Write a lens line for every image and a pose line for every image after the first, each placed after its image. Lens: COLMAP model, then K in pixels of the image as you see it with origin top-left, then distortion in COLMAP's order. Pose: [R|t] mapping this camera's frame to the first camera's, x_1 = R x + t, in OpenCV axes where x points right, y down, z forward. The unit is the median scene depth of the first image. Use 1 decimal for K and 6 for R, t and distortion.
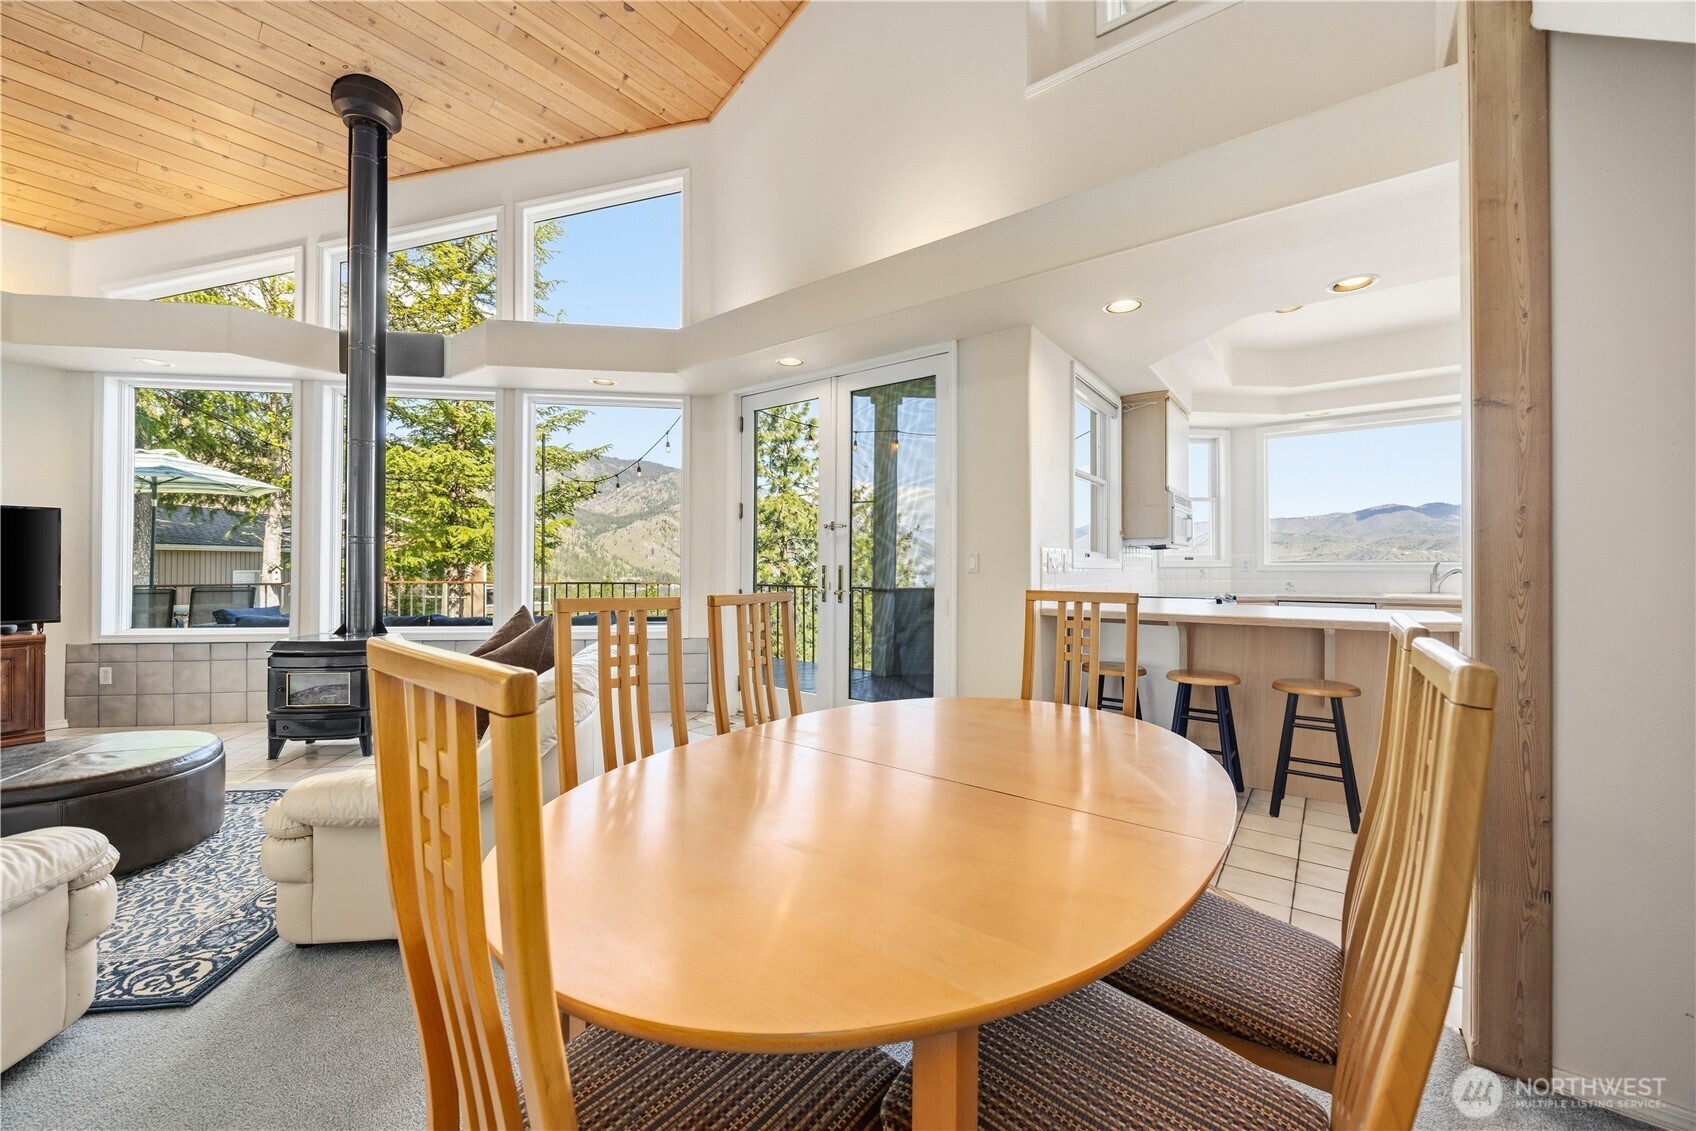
lens RADIAL K [[659.9, 0, 849.4], [0, 659.9, 564.2], [0, 0, 1]] dist [0.003341, 0.000268]
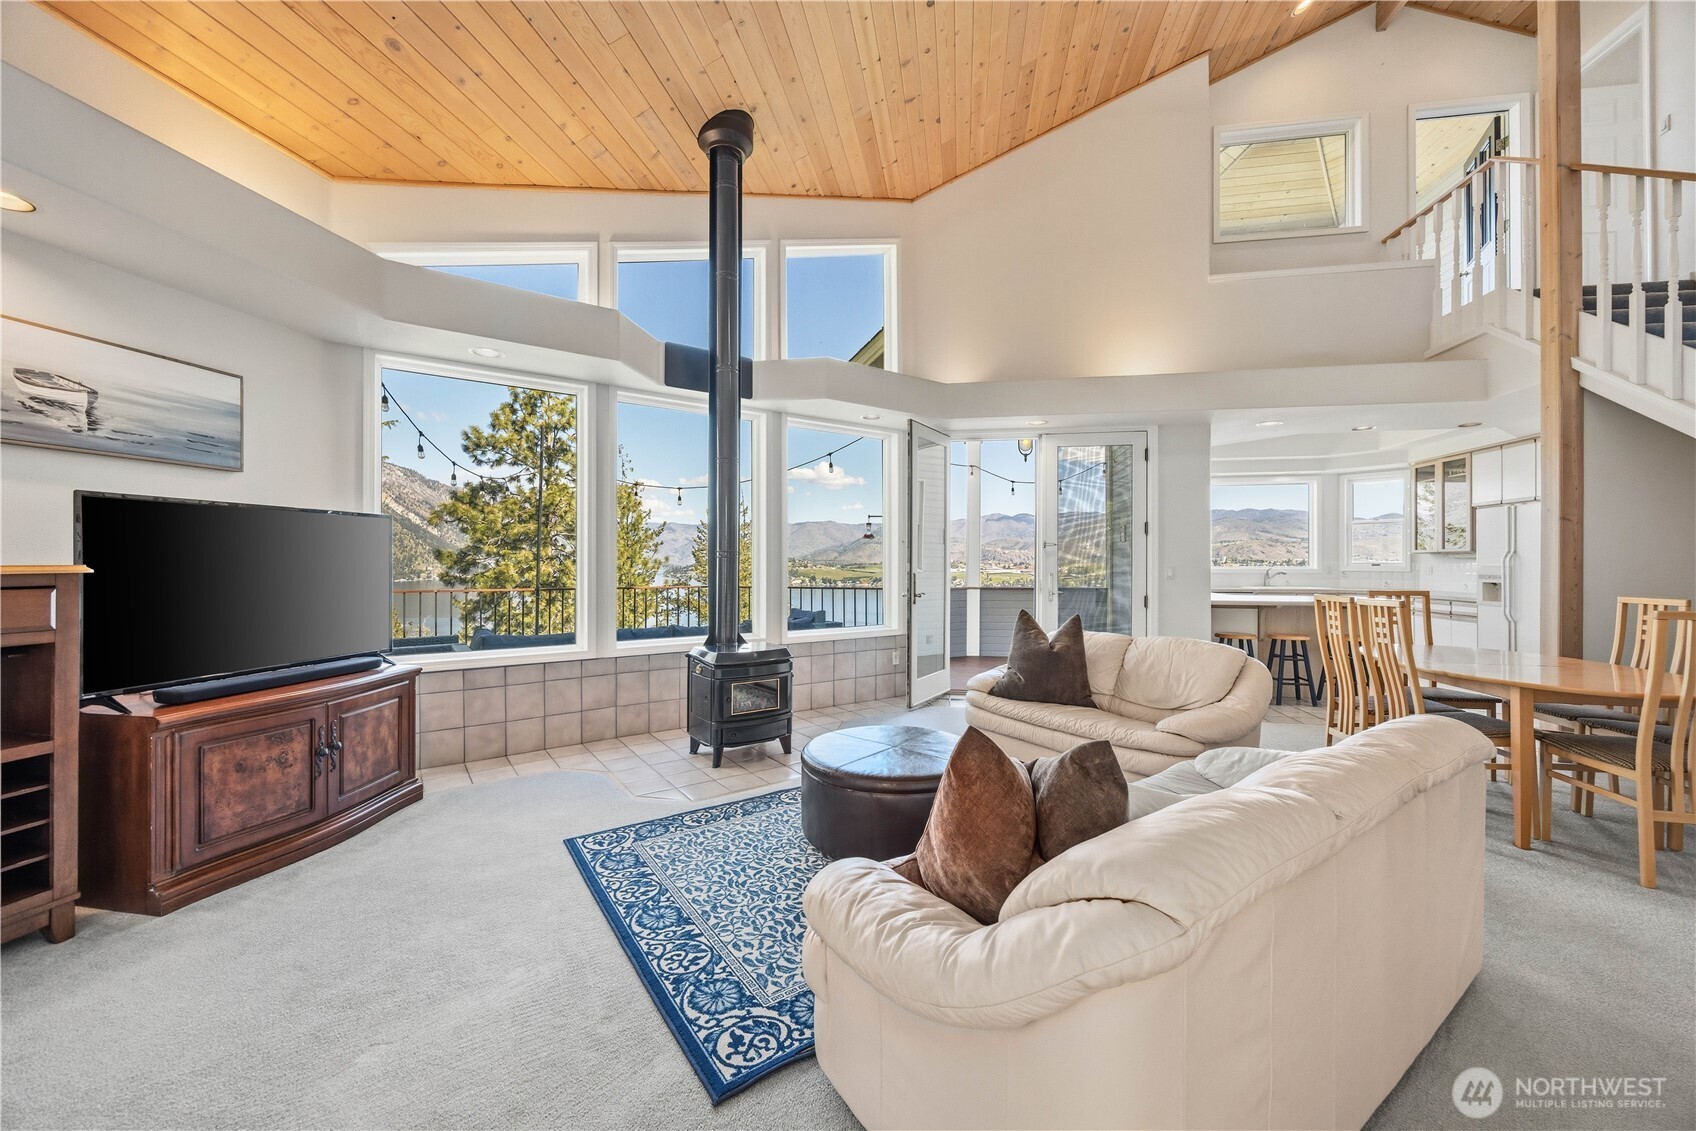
lens RADIAL K [[659.9, 0, 843.5], [0, 659.9, 567.3], [0, 0, 1]] dist [0.003341, 0.000268]
pose [[0.884269, -0.005600, 0.466945, -0.977925], [0.000289, 0.999934, 0.011443, -0.025901], [-0.466979, -0.009984, 0.884212, -0.007732]]
